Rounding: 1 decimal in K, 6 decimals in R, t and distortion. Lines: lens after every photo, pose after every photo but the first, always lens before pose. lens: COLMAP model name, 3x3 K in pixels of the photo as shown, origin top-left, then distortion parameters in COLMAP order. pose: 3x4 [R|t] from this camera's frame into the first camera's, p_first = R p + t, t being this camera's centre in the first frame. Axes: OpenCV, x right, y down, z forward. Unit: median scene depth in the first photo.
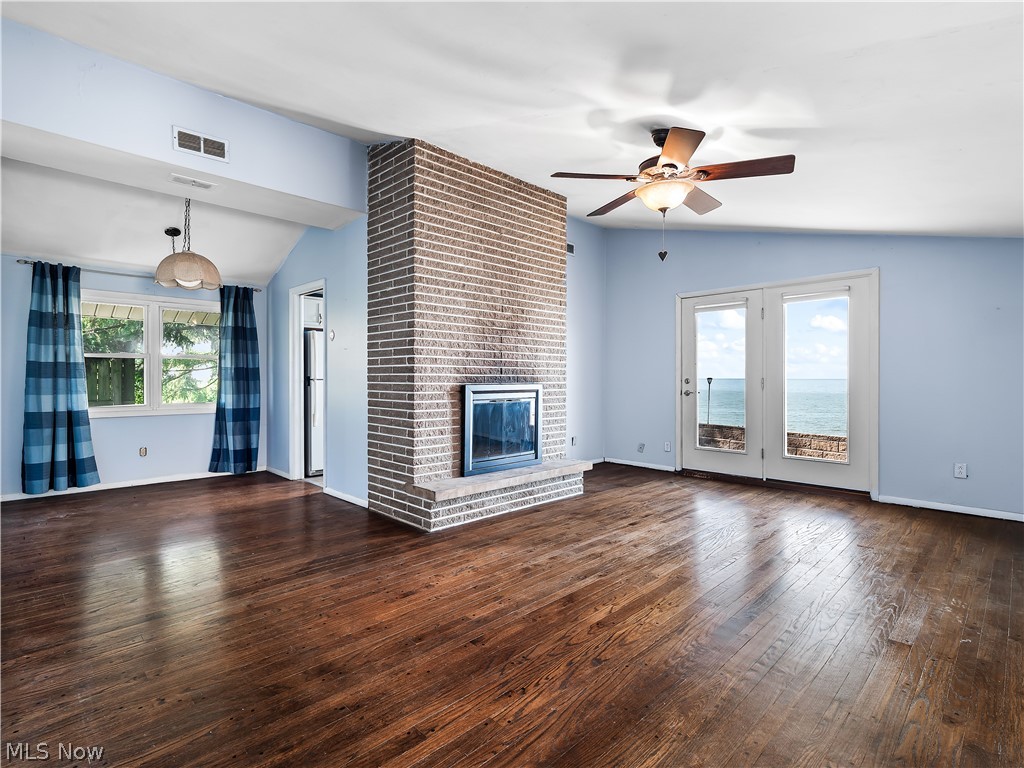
lens RADIAL K [[515.3, 0, 495.2], [0, 515.3, 379.6], [0, 0, 1]] dist [0.002608, -0.002574]
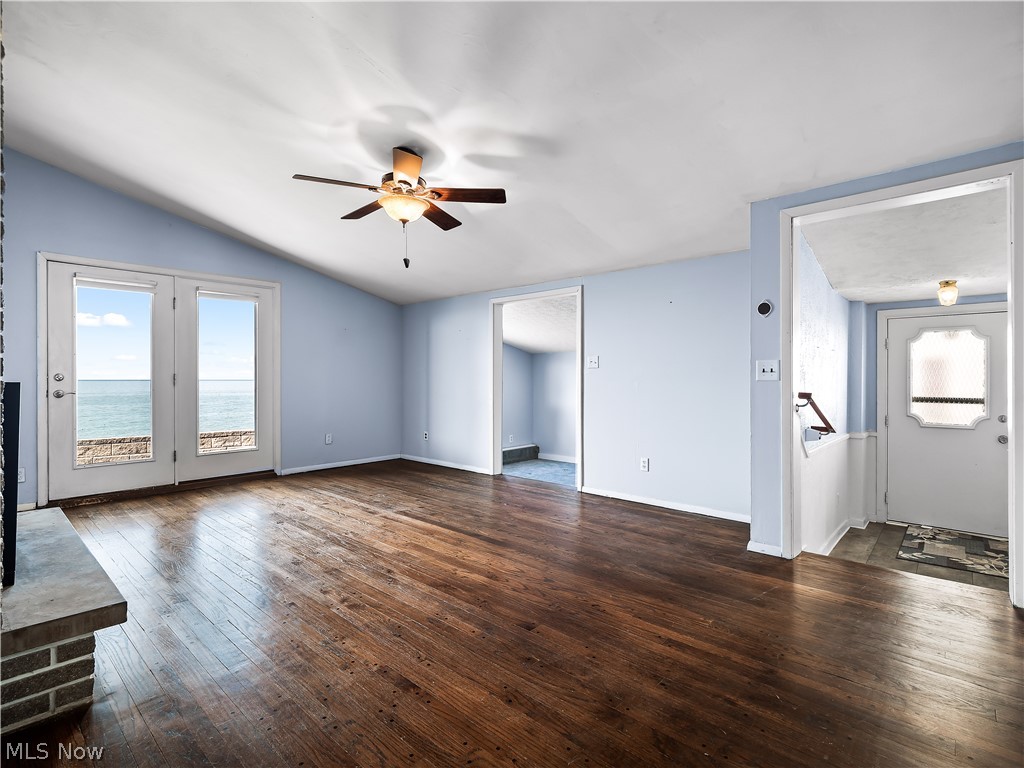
lens RADIAL K [[515.3, 0, 517.6], [0, 515.3, 377.1], [0, 0, 1]] dist [0.002608, -0.002574]
pose [[-0.101477, 0.001403, 0.994837, -0.549442], [0.004950, 0.999987, -0.000905, 0.007804], [-0.994826, 0.004832, -0.101482, 0.588909]]
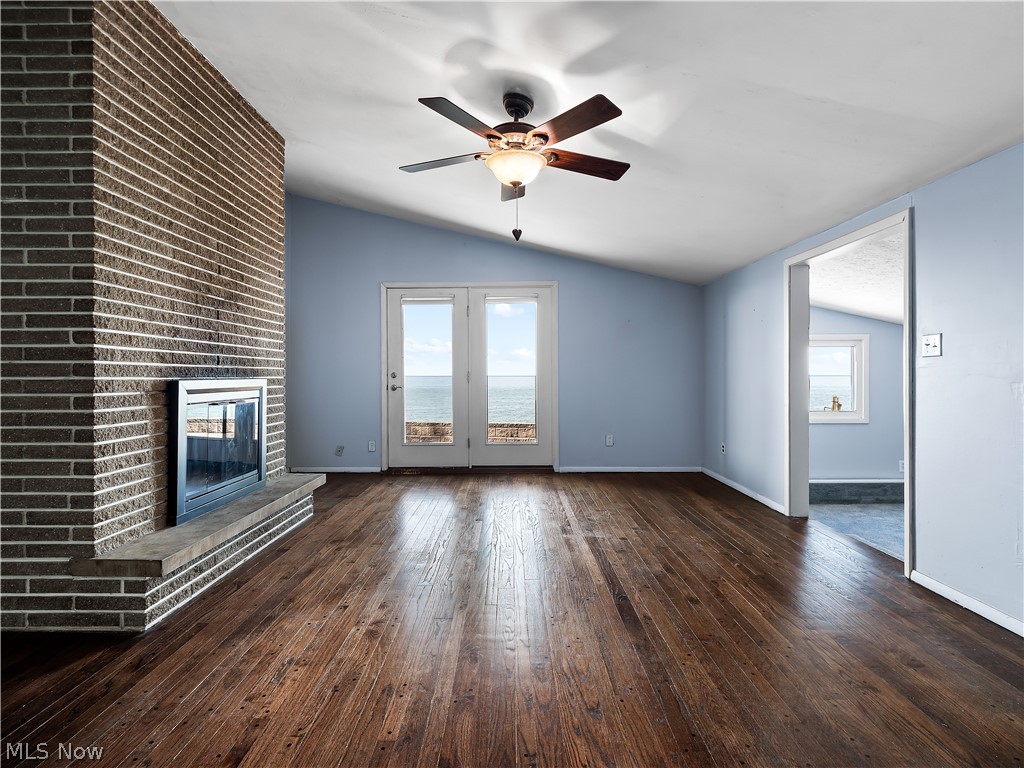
lens RADIAL K [[515.3, 0, 507.9], [0, 515.3, 374.7], [0, 0, 1]] dist [0.002608, -0.002574]
pose [[0.686021, -0.002652, 0.727577, -0.236314], [0.006659, 0.999974, -0.002633, 0.007464], [-0.727551, 0.006651, 0.686021, 0.260566]]
